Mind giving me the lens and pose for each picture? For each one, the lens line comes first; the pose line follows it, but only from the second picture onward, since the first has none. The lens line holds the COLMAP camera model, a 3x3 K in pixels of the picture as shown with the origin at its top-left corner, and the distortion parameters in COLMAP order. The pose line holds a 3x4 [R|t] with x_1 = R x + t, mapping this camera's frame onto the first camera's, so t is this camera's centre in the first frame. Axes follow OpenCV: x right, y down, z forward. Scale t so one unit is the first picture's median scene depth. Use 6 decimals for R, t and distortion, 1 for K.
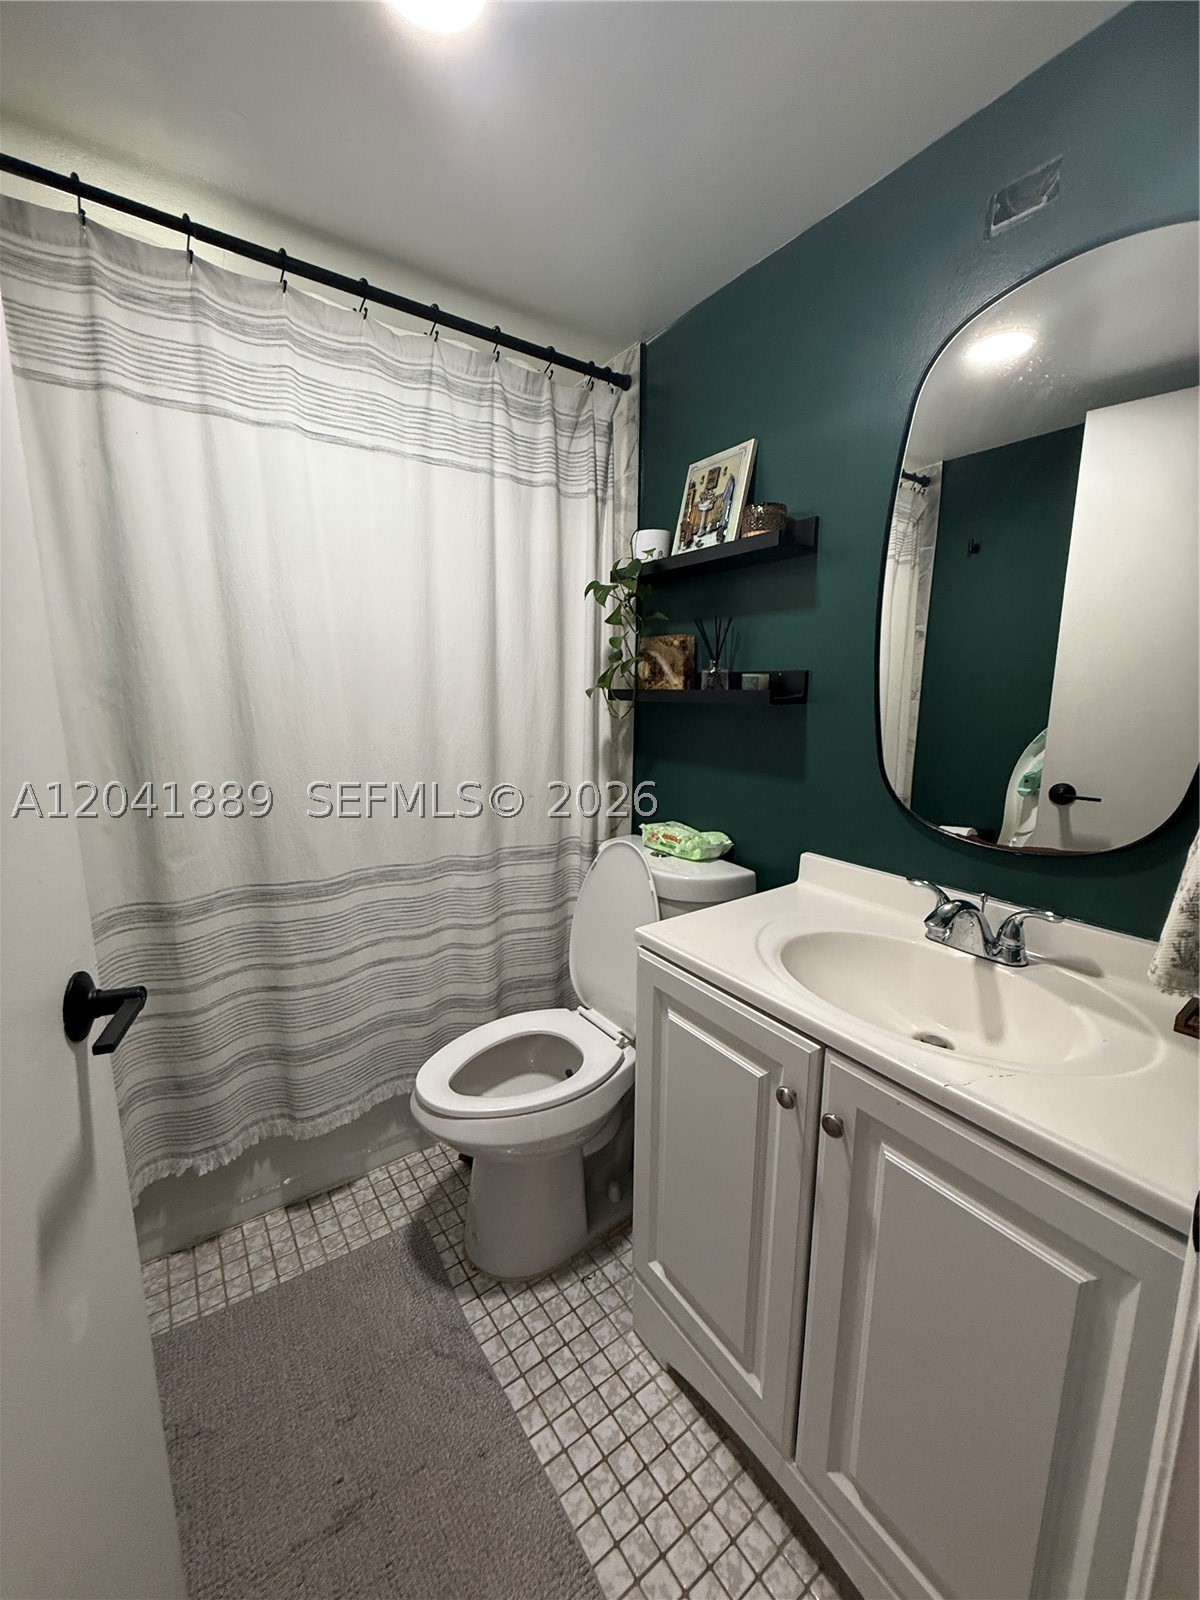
lens RADIAL K [[638.7, 0, 598.0], [0, 638.7, 801.4], [0, 0, 1]] dist [0.003181, -0.000171]
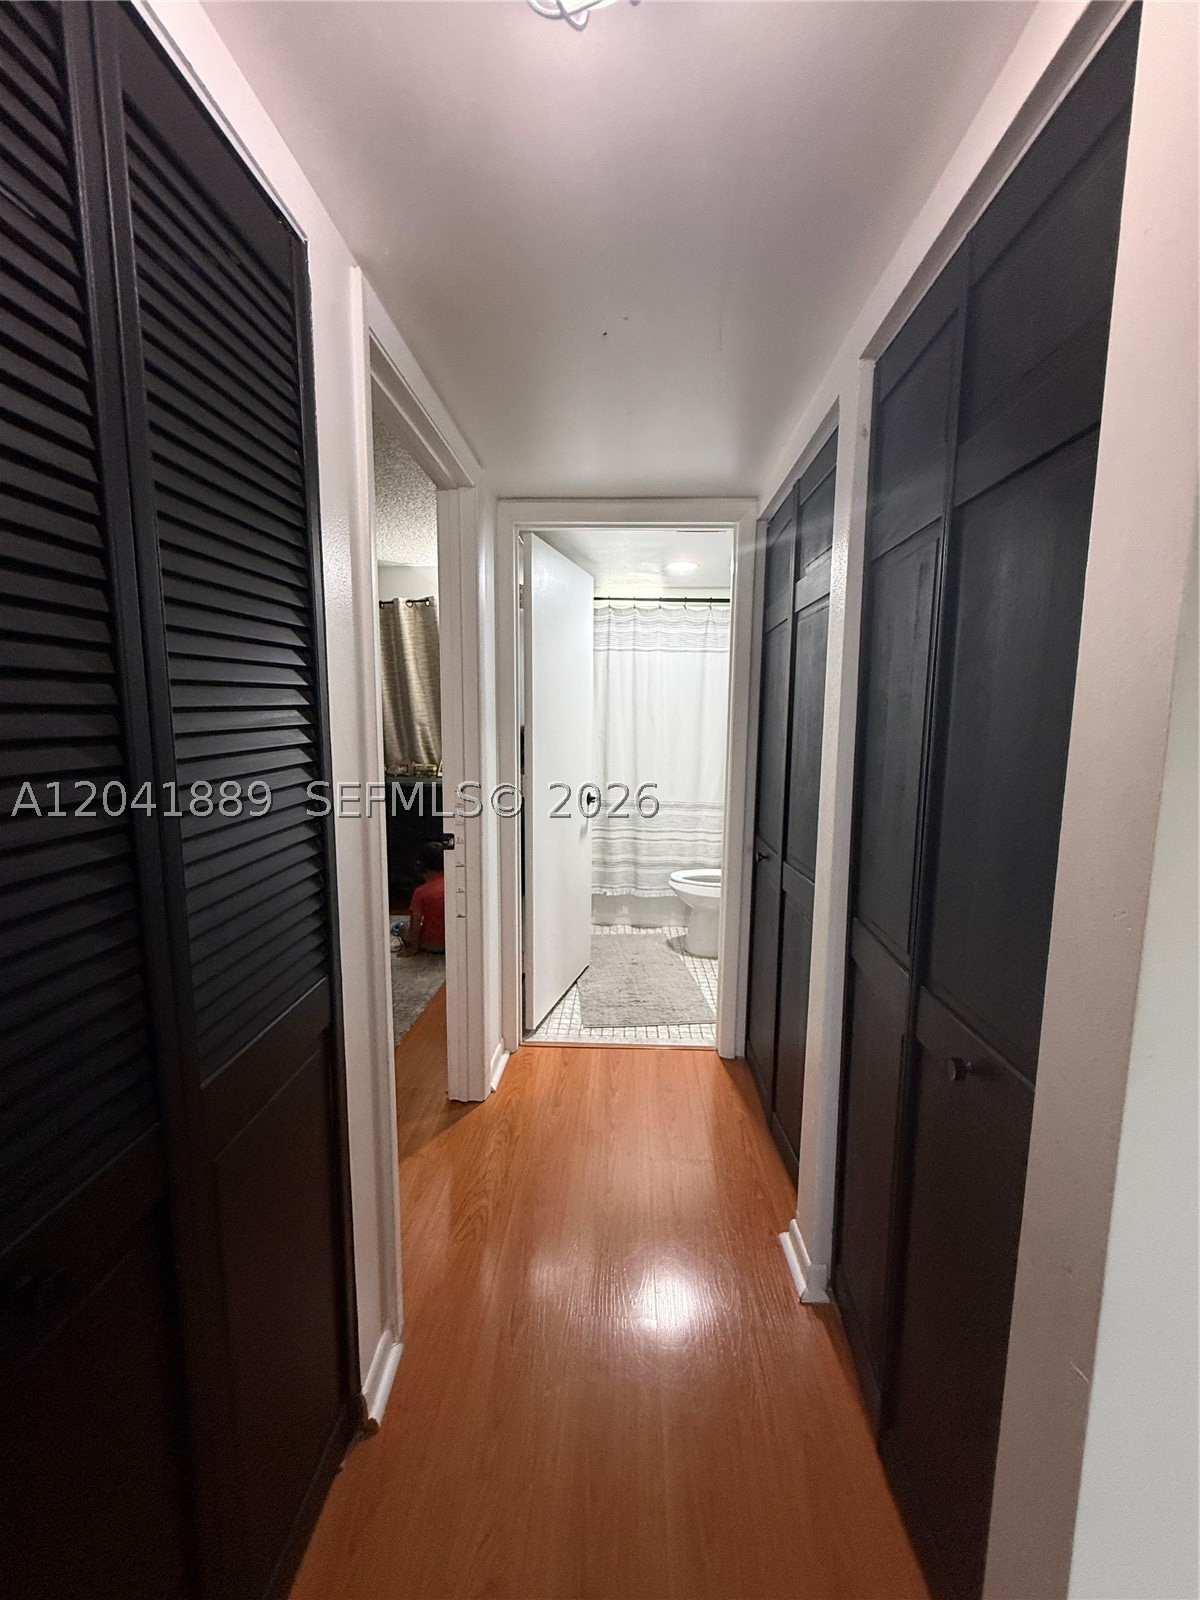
lens RADIAL K [[638.7, 0, 598.6], [0, 638.7, 807.4], [0, 0, 1]] dist [0.003181, -0.000171]
pose [[0.790068, 0.085667, -0.607004, 1.087971], [-0.113849, 0.993466, -0.007976, 0.196376], [0.602355, 0.075408, 0.794659, -1.381914]]
